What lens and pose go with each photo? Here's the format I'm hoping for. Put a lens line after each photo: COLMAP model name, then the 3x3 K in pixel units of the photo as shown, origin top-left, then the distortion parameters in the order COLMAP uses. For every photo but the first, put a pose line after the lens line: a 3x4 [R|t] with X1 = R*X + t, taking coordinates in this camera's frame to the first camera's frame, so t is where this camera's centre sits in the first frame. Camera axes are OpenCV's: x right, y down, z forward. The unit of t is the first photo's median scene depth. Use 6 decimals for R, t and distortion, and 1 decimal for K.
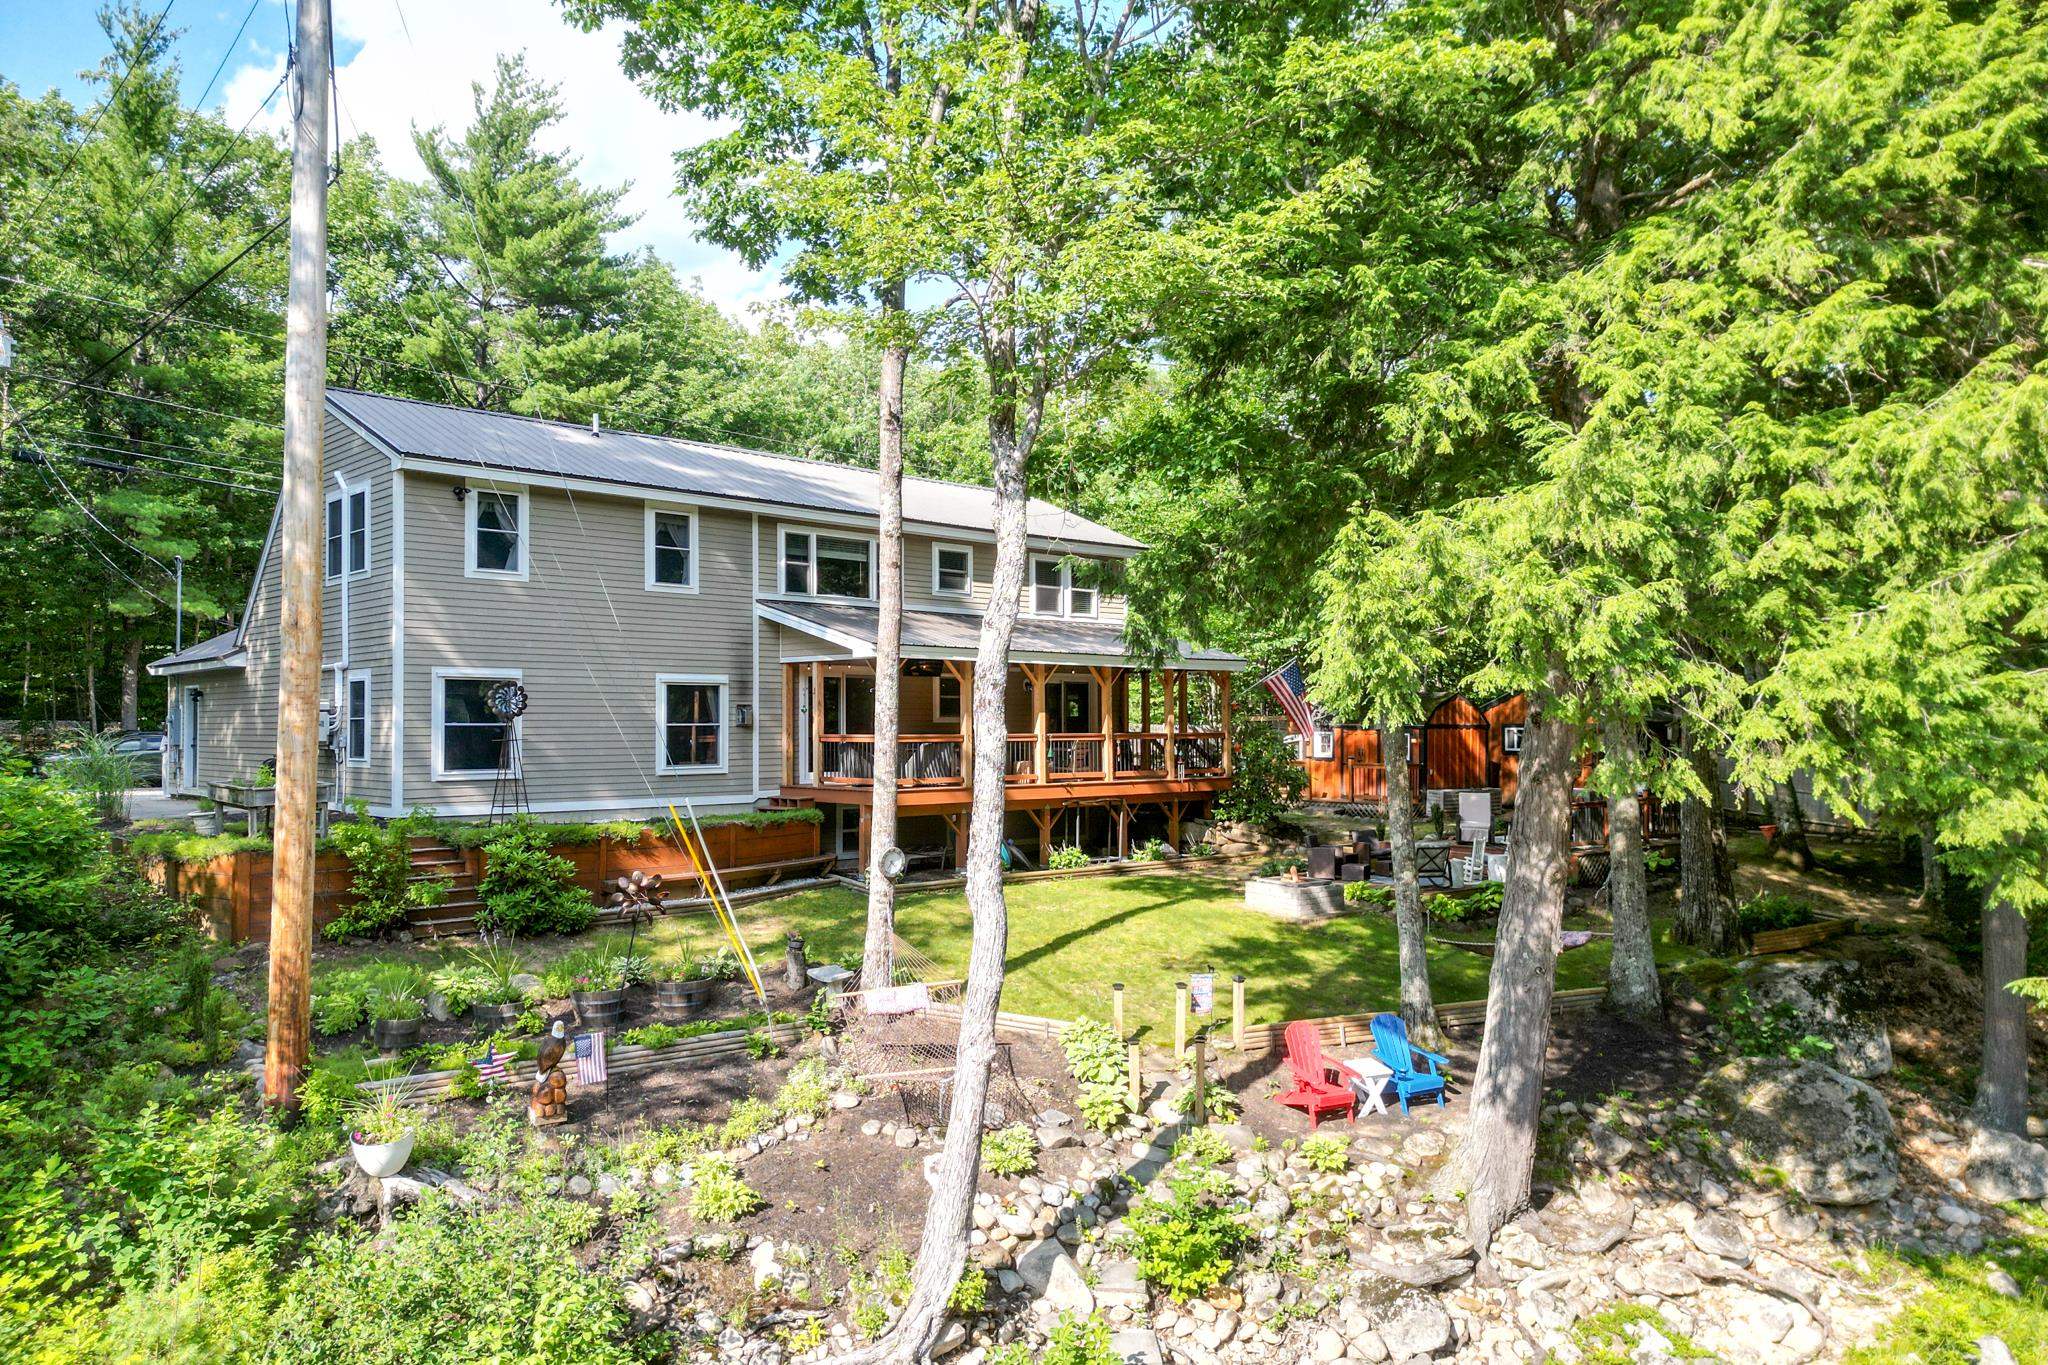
lens RADIAL K [[1420.1, 0, 1024.0], [0, 1420.1, 682.5], [0, 0, 1]] dist [0.106462, -0.127710]
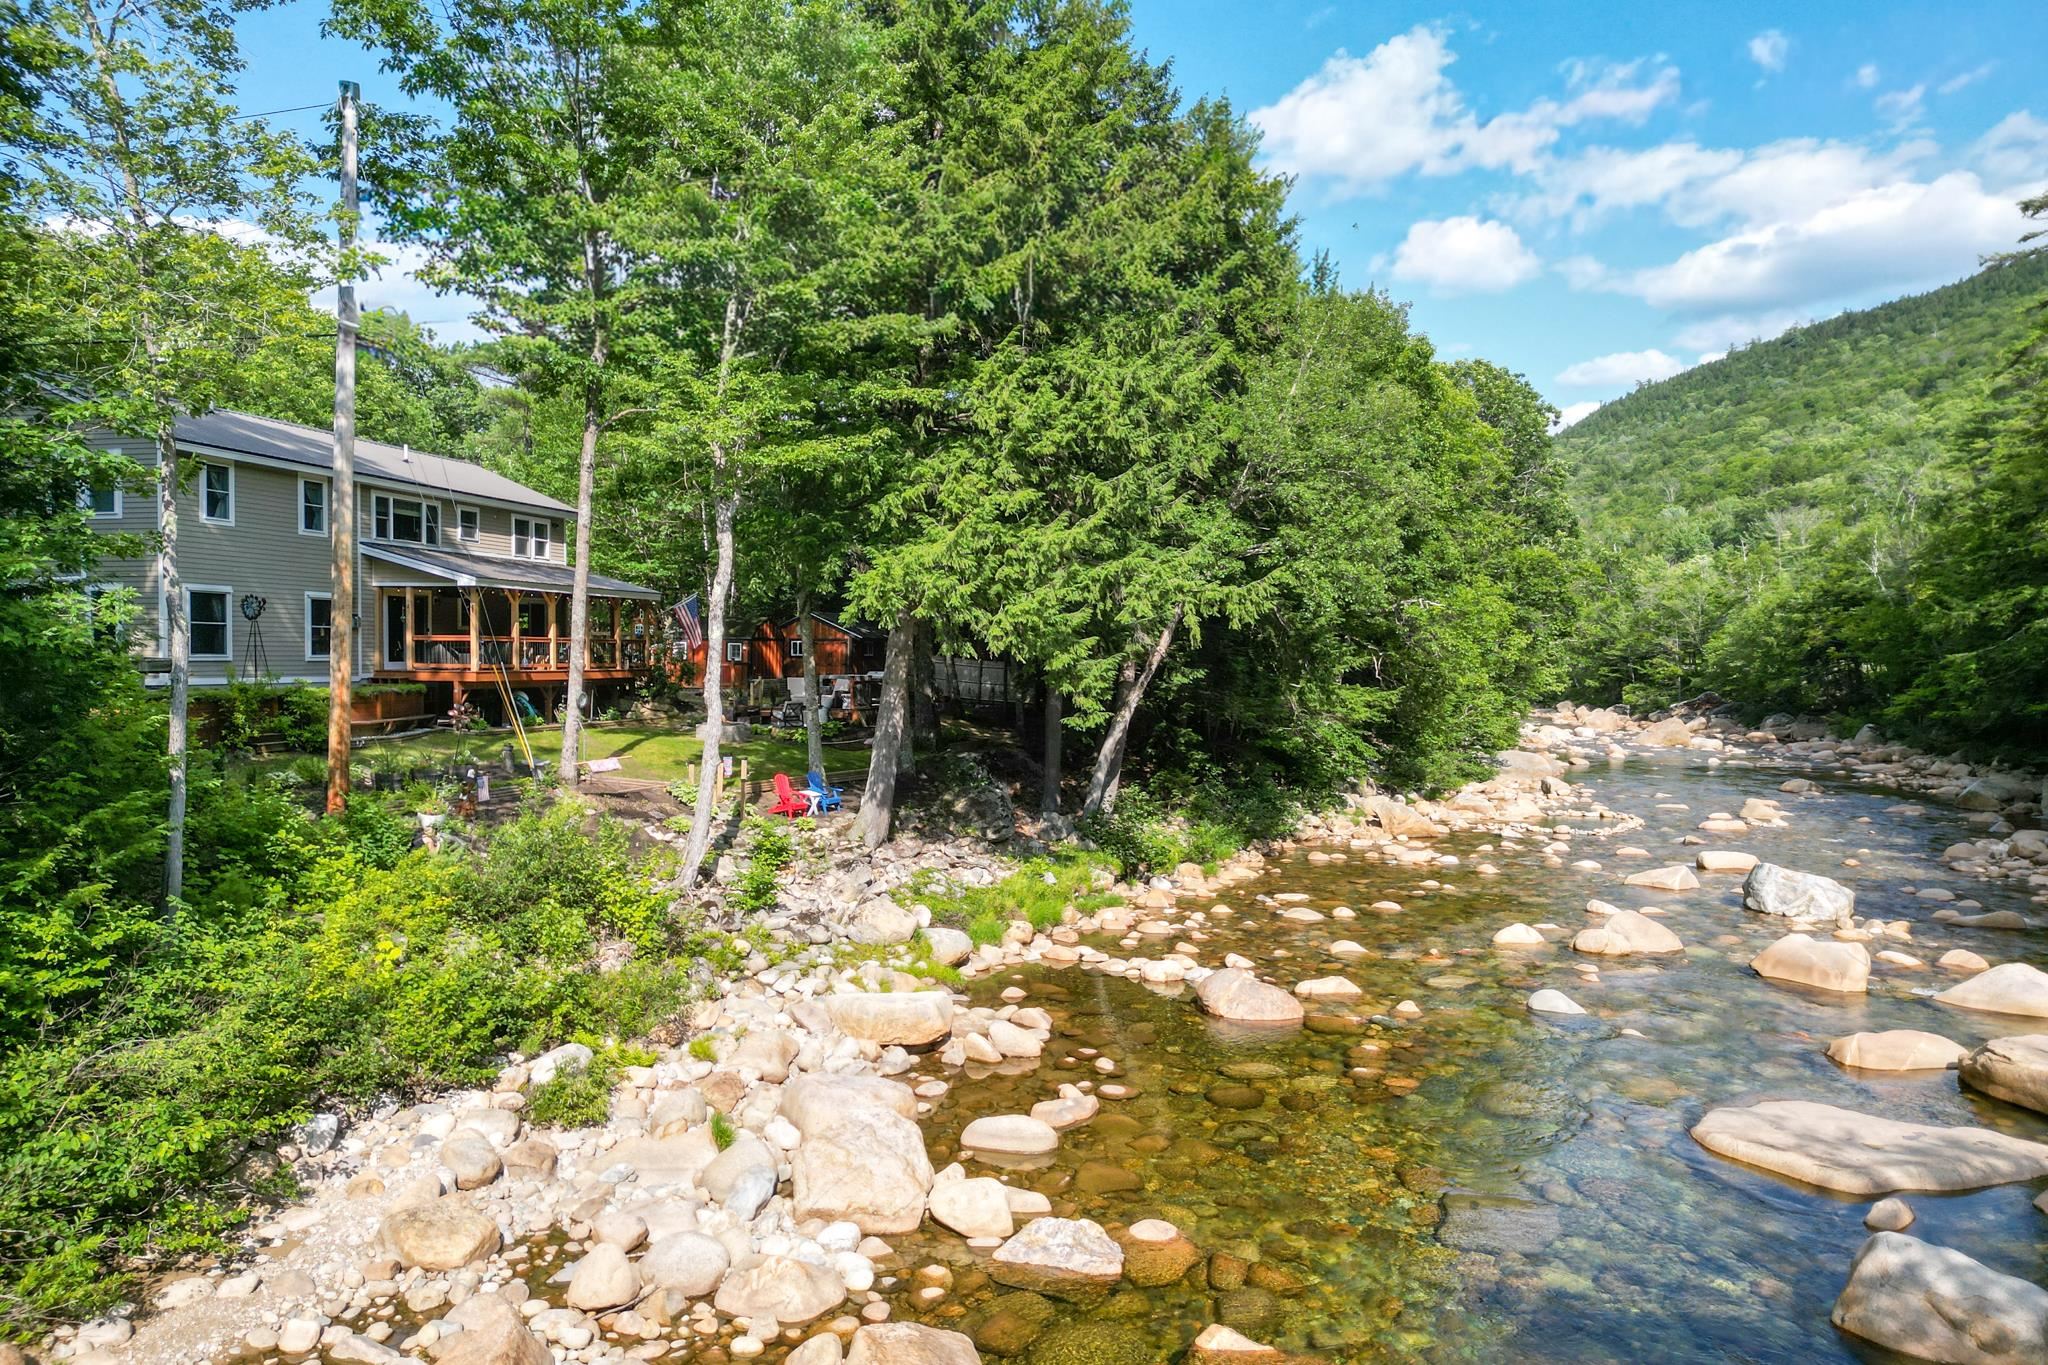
lens RADIAL K [[1420.1, 0, 1024.0], [0, 1420.1, 682.5], [0, 0, 1]] dist [0.106462, -0.127710]
pose [[0.832373, -0.004709, 0.554196, -0.604317], [-0.024826, 0.998643, 0.045773, 0.000903], [-0.553659, -0.051859, 0.831127, -0.831084]]
